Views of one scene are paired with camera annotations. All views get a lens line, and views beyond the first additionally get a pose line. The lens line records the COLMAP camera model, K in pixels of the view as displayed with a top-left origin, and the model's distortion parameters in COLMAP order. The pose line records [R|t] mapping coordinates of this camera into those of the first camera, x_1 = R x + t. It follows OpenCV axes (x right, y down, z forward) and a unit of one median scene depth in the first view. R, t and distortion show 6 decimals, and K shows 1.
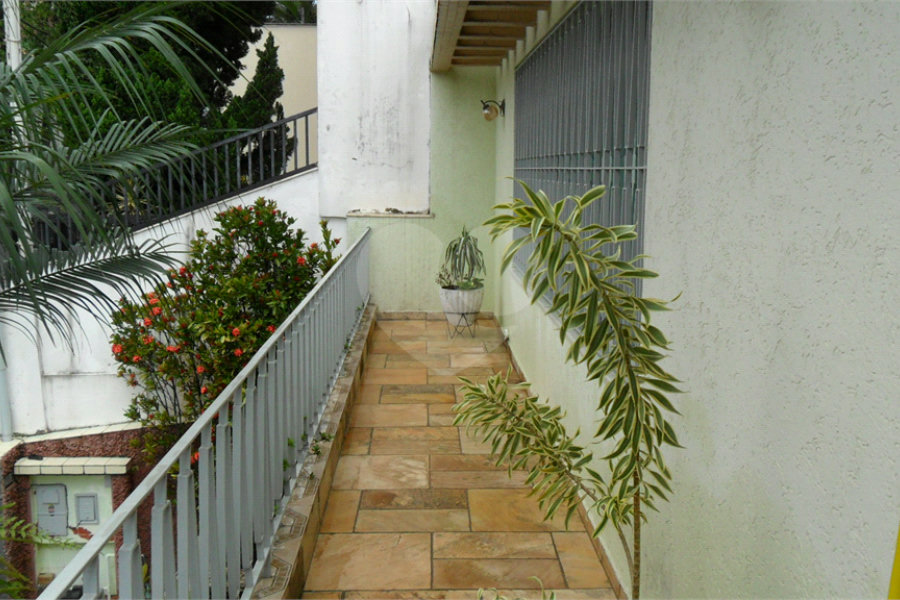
lens RADIAL K [[902.2, 0, 451.5], [0, 902.2, 294.5], [0, 0, 1]] dist [-0.007601, 0.000000]
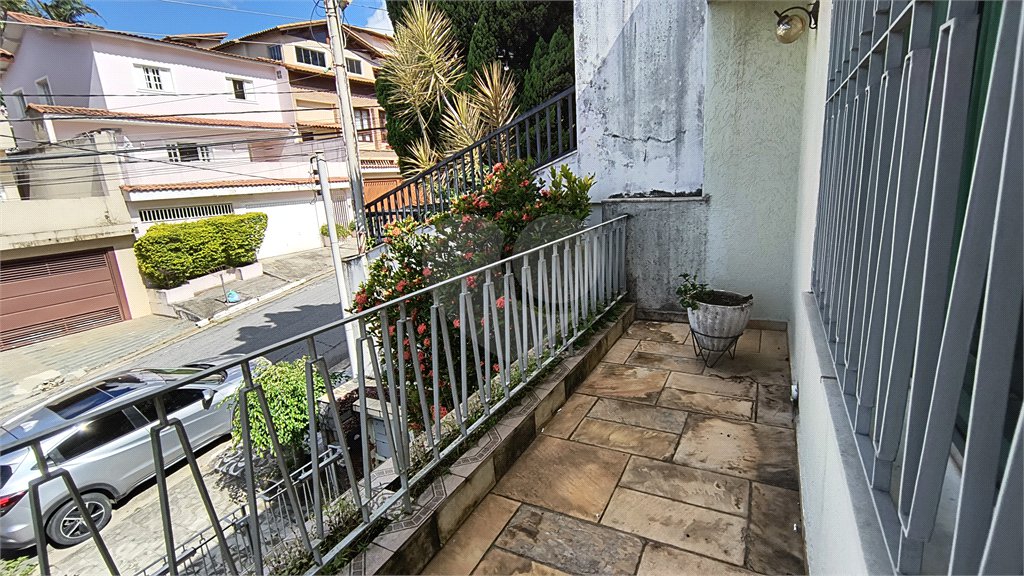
lens RADIAL K [[484.6, 0, 502.7], [0, 484.6, 283.1], [0, 0, 1]] dist [-0.024837, -0.000319]
pose [[0.863796, 0.061156, -0.500116, 0.041101], [-0.016035, 0.995440, 0.094030, -0.048788], [0.503586, -0.073203, 0.860838, 0.520639]]
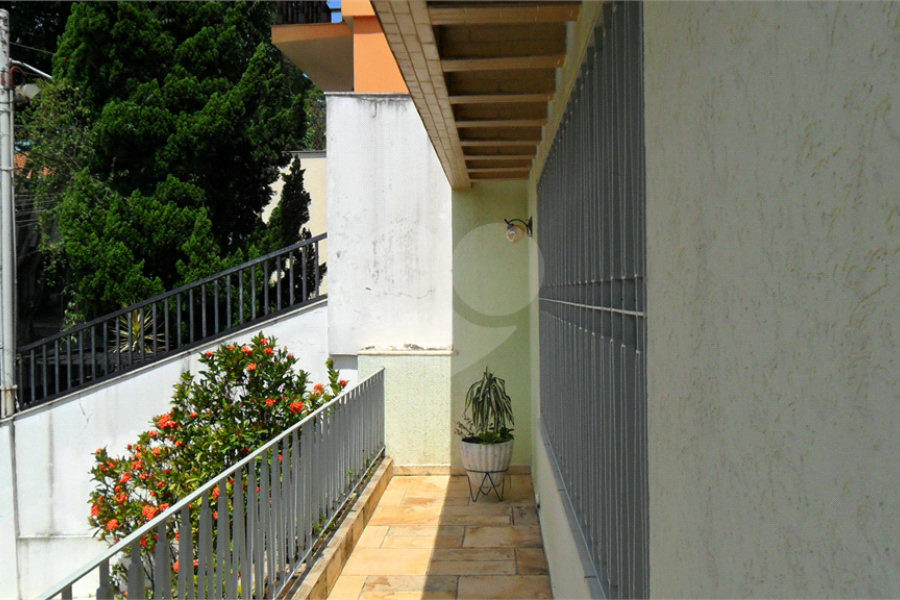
lens RADIAL K [[902.2, 0, 451.8], [0, 902.2, 304.0], [0, 0, 1]] dist [-0.007601, 0.000000]
pose [[0.996724, -0.015454, -0.079394, 0.043408], [0.005332, 0.991996, -0.126159, -0.024743], [0.080708, 0.125322, 0.988828, 0.142916]]
